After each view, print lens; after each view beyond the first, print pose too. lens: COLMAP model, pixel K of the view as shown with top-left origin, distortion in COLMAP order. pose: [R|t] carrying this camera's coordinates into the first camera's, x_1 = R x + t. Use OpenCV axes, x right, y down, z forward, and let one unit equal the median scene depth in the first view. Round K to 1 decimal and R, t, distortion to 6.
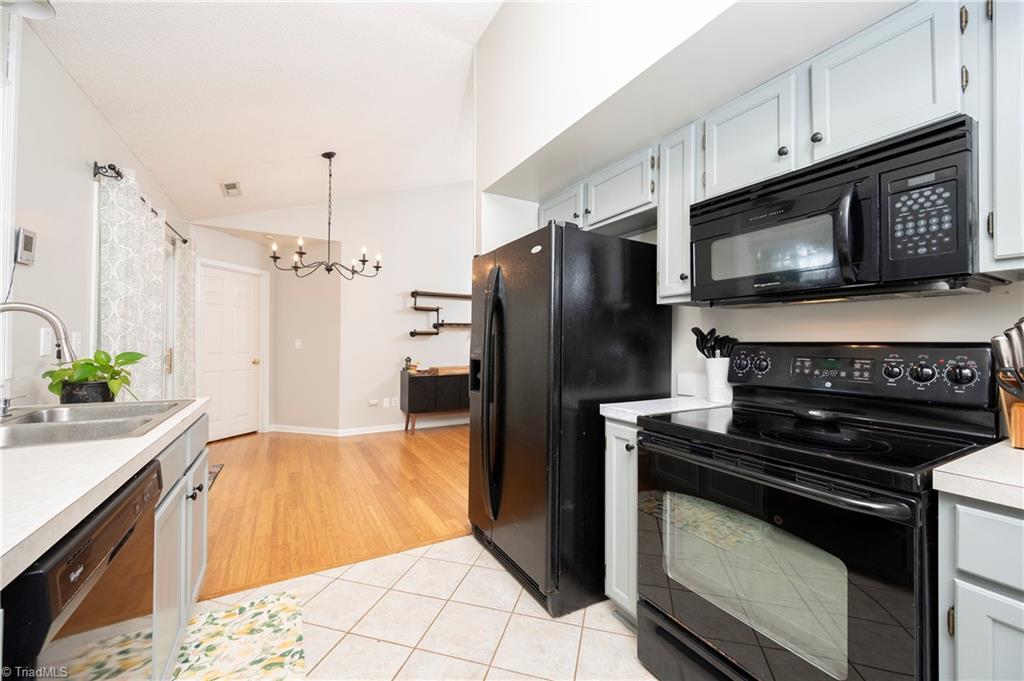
lens RADIAL K [[408.2, 0, 508.5], [0, 408.2, 339.0], [0, 0, 1]] dist [-0.001755, 0.000469]
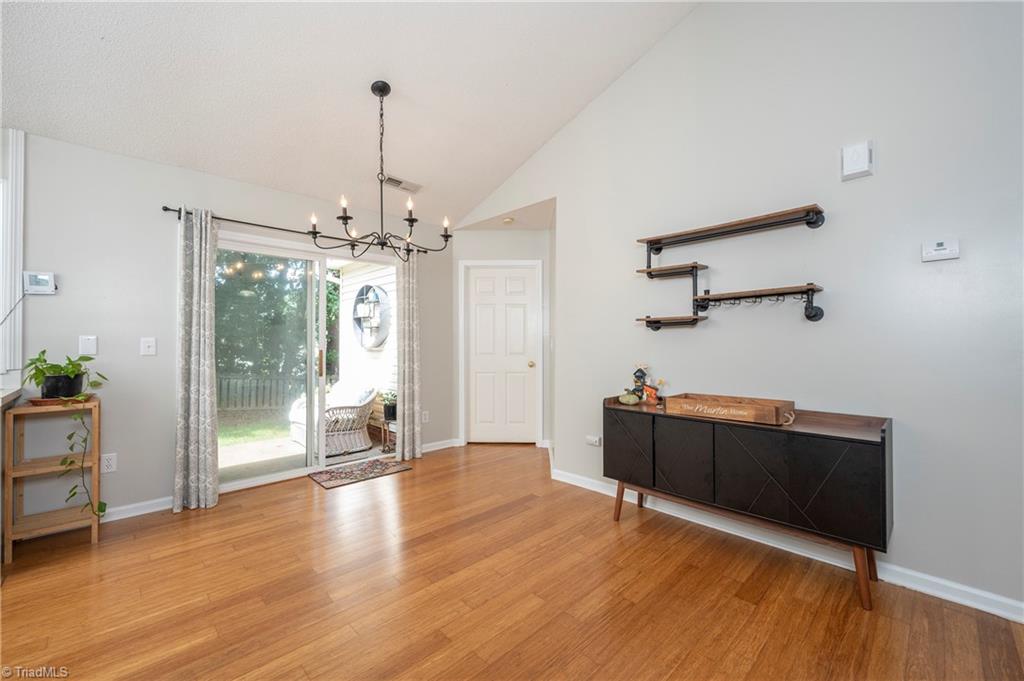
lens RADIAL K [[408.2, 0, 503.9], [0, 408.2, 337.5], [0, 0, 1]] dist [-0.001755, 0.000469]
pose [[0.241359, -0.015695, -0.970309, 0.226550], [0.017094, 0.999783, -0.011920, 0.006945], [0.970285, -0.013709, 0.241575, 0.725634]]
